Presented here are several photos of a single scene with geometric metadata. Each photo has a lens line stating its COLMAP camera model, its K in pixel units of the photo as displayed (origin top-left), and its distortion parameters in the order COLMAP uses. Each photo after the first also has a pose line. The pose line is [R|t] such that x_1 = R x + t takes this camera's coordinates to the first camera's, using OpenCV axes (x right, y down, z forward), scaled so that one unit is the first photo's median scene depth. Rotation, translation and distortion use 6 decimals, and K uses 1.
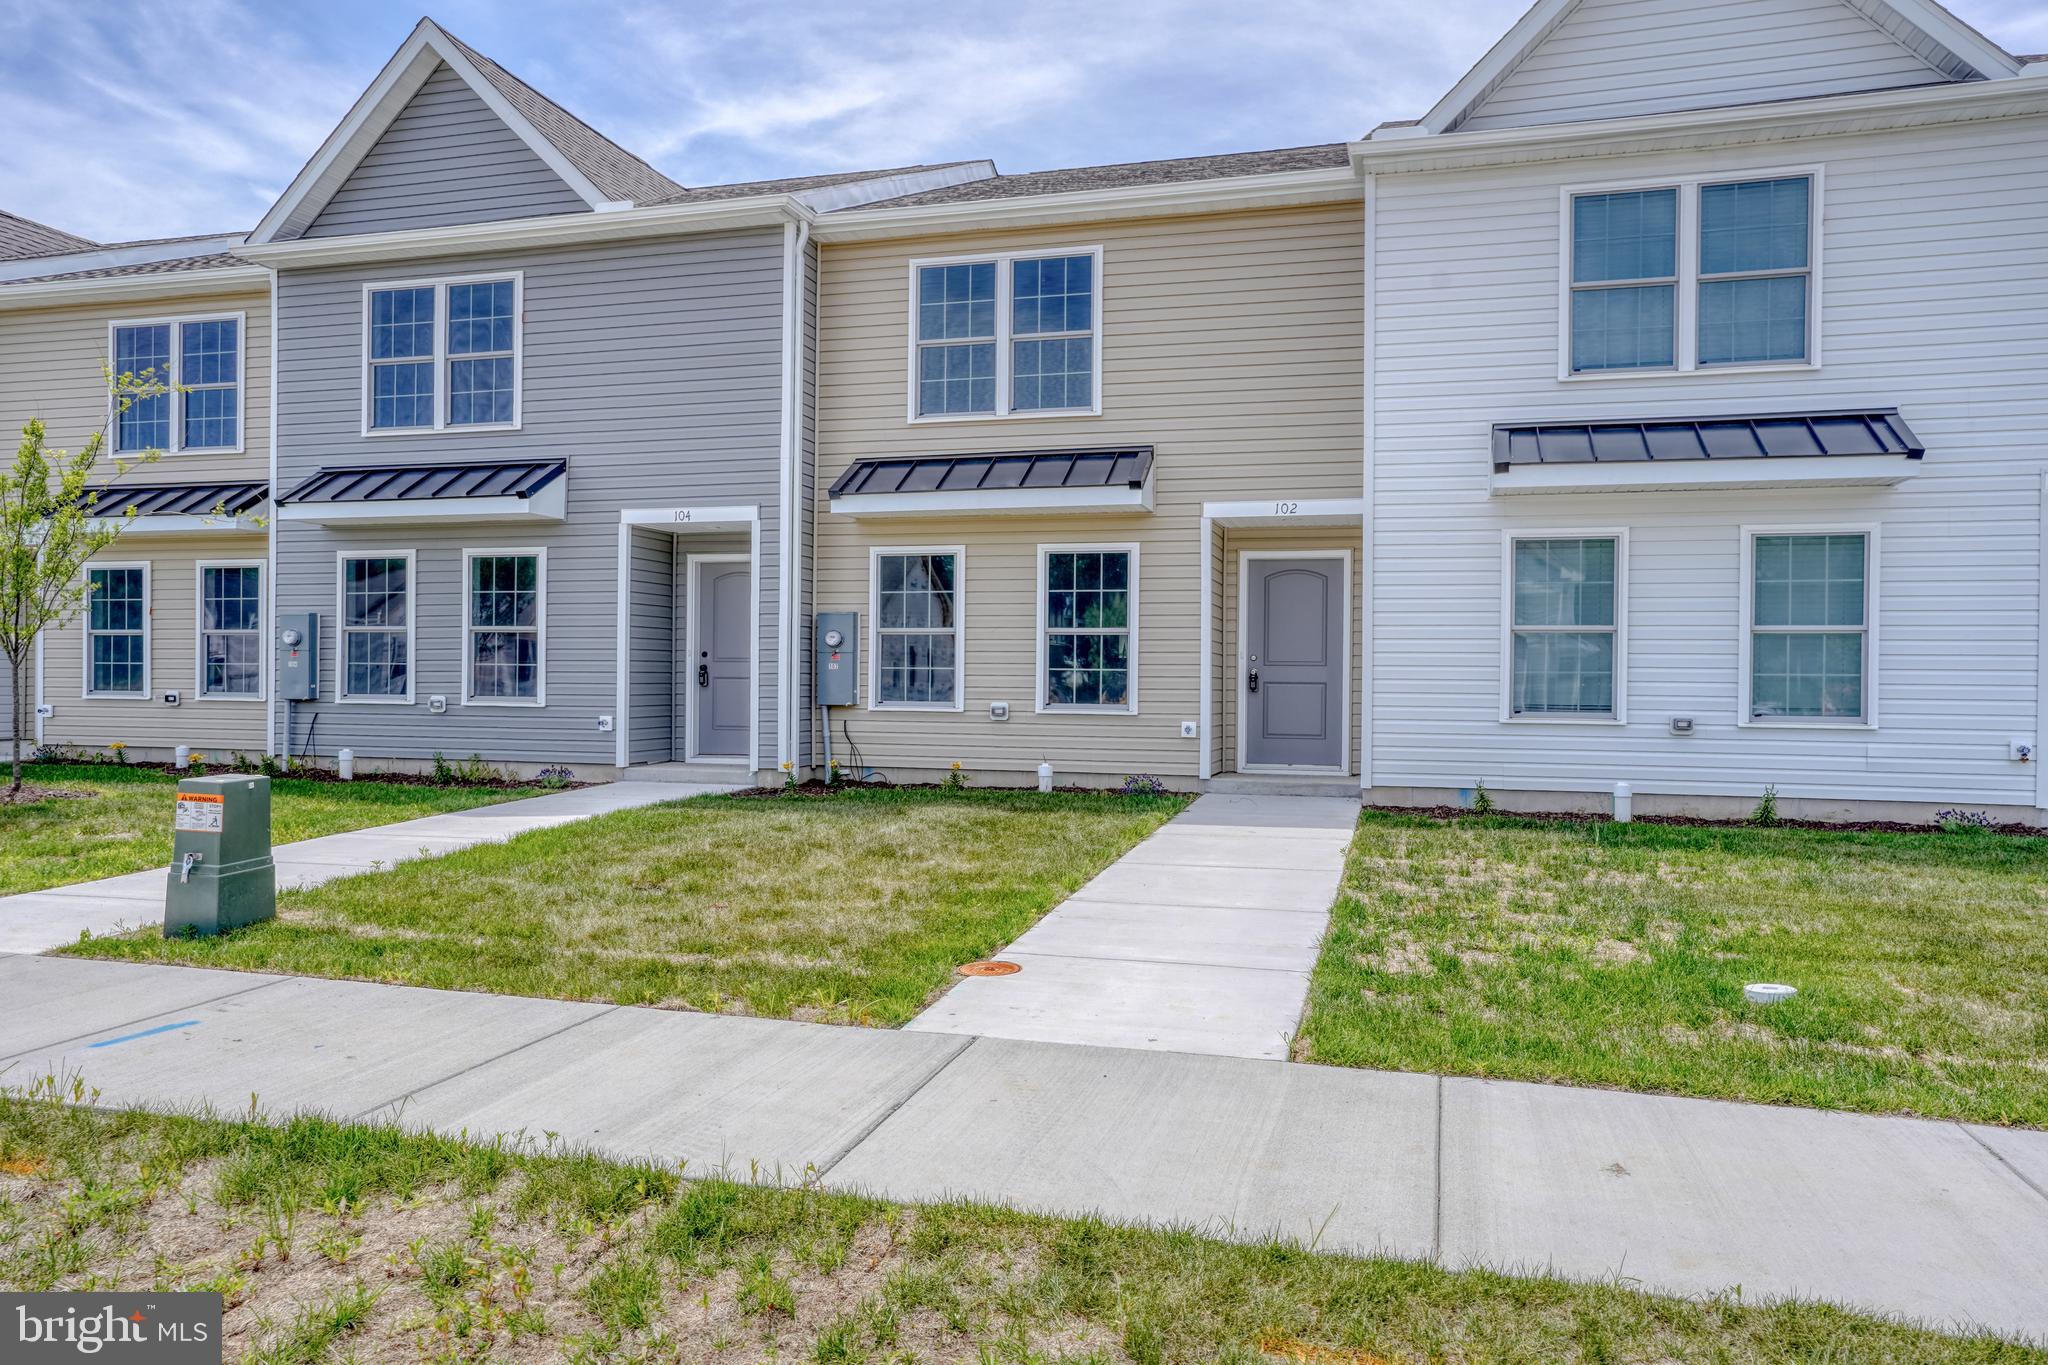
lens RADIAL K [[1338.8, 0, 1023.8], [0, 1338.8, 662.5], [0, 0, 1]] dist [-0.005533, 0.030749]
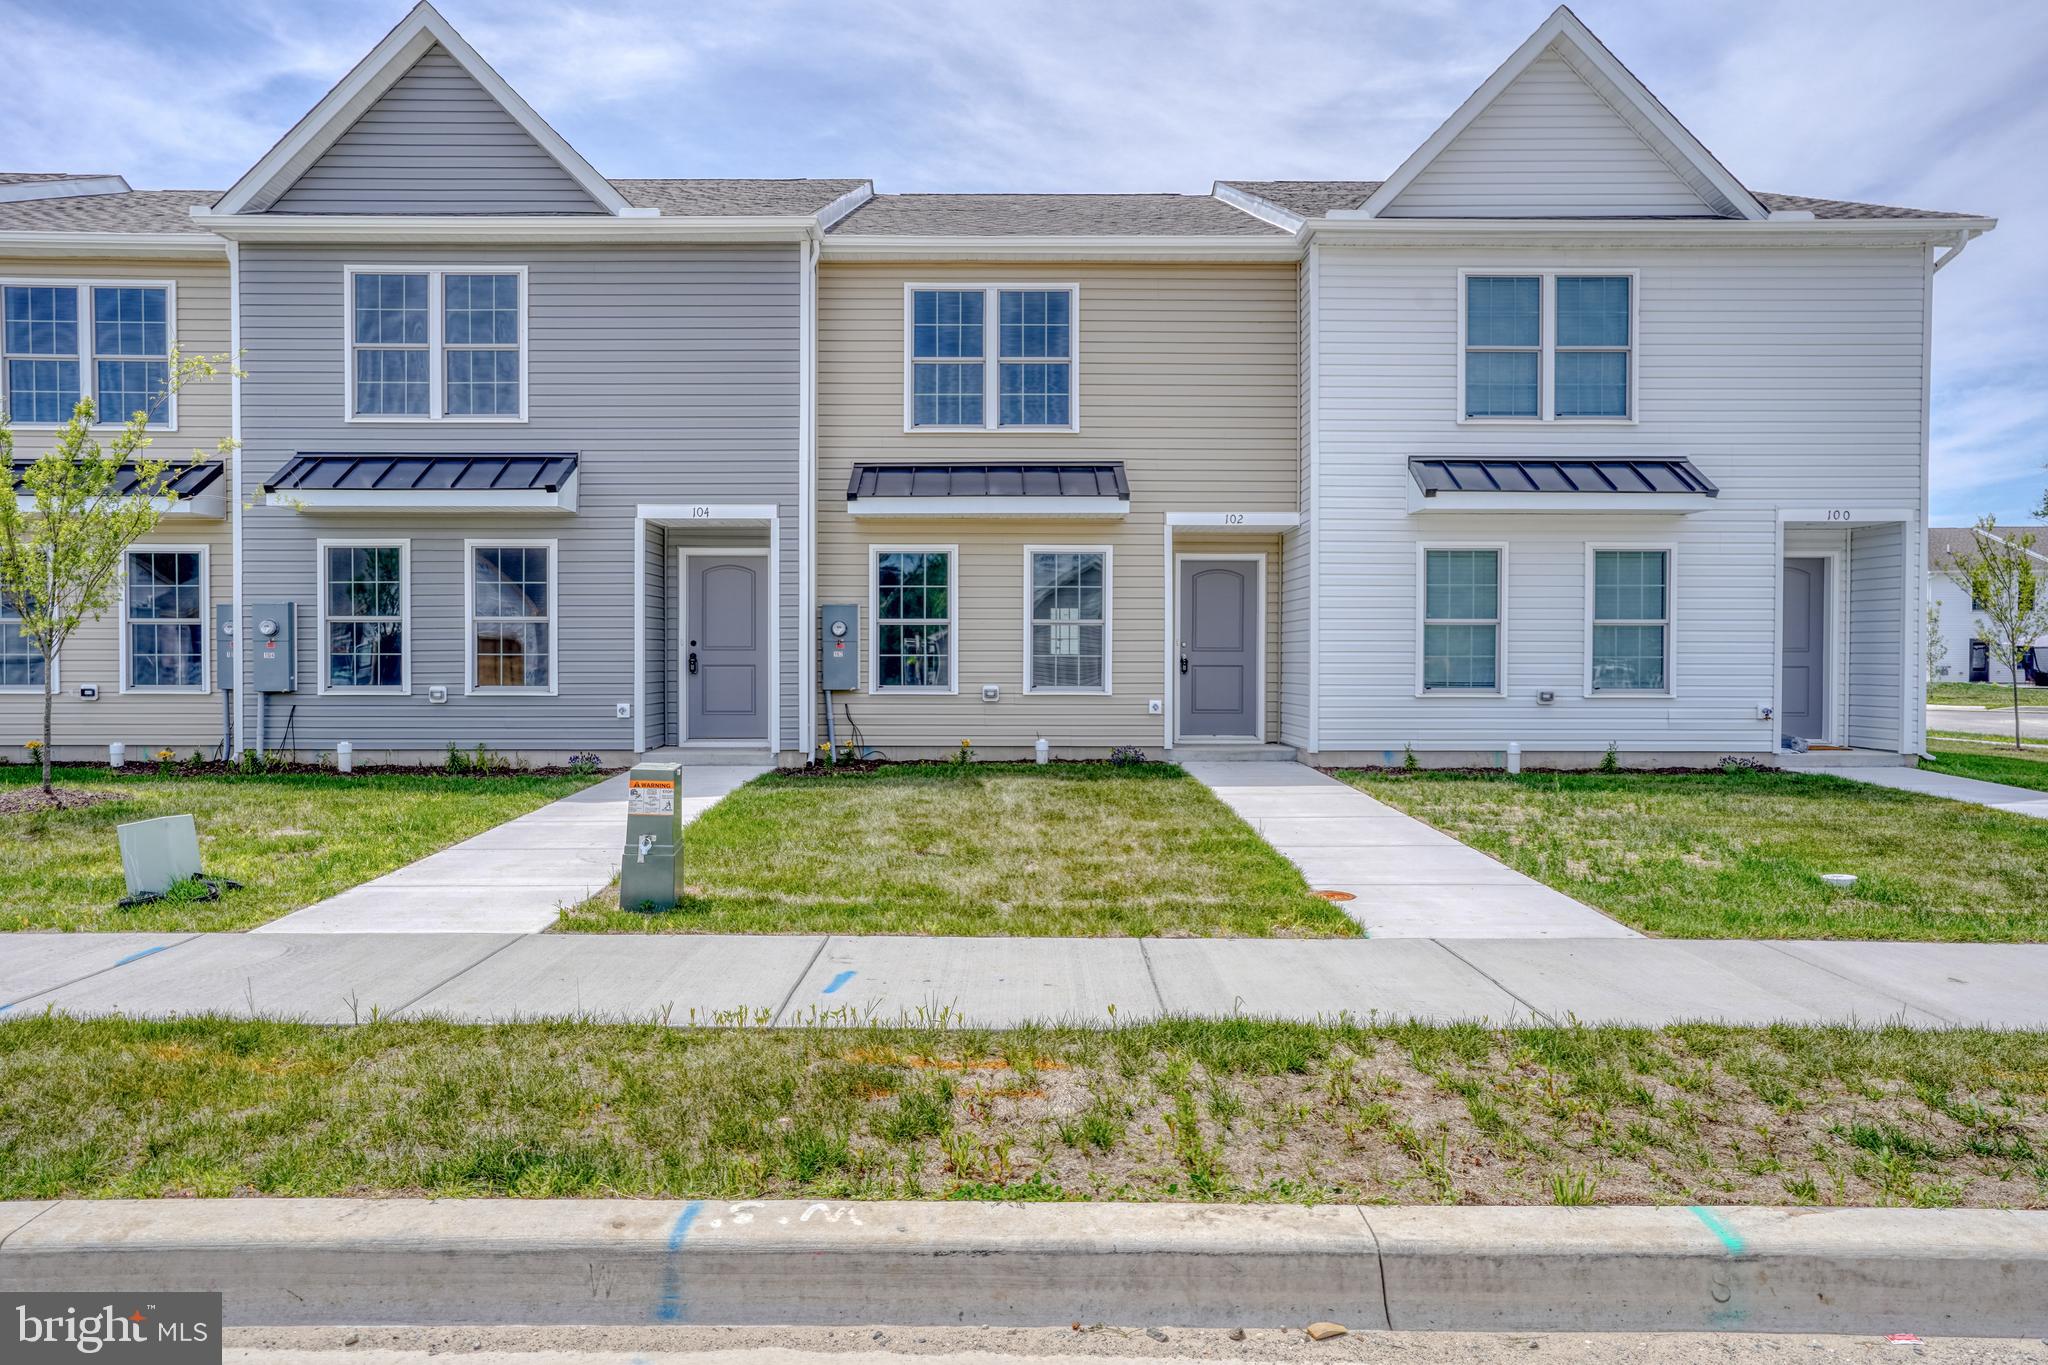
lens RADIAL K [[1291.6, 0, 998.7], [0, 1291.6, 653.8], [0, 0, 1]] dist [-0.001613, 0.022047]
pose [[0.961563, -0.005828, 0.274523, -0.307705], [0.003470, 0.999953, 0.009073, -0.006728], [-0.274563, -0.007771, 0.961538, -0.040603]]
